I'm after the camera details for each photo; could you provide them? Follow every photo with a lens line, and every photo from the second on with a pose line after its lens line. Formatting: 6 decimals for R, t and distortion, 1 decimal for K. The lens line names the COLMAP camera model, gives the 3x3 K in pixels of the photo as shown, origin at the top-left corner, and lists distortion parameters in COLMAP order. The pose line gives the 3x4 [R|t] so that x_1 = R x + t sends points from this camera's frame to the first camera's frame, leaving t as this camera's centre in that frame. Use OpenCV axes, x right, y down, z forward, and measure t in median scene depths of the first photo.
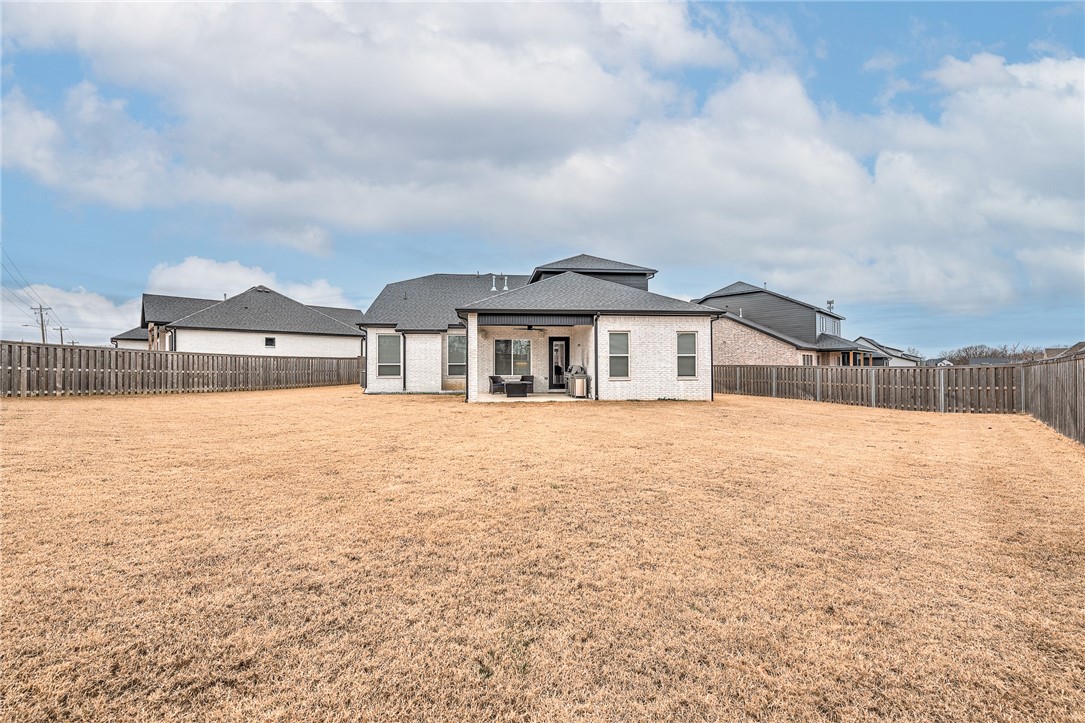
lens RADIAL K [[436.0, 0, 542.2], [0, 436.0, 357.0], [0, 0, 1]] dist [0.003680, -0.000076]
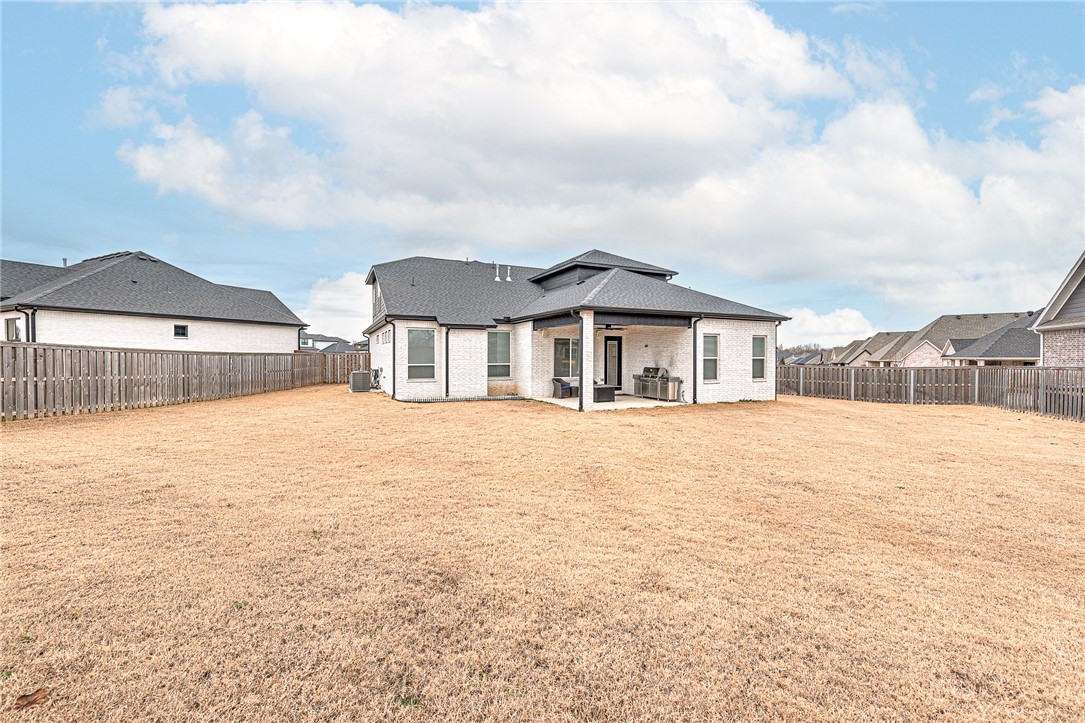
lens RADIAL K [[436.0, 0, 542.2], [0, 436.0, 357.0], [0, 0, 1]] dist [0.003680, -0.000076]
pose [[0.941820, 0.004455, 0.336088, -0.446773], [-0.011696, 0.999741, 0.019523, -0.018447], [-0.335914, -0.022318, 0.941628, 0.155525]]
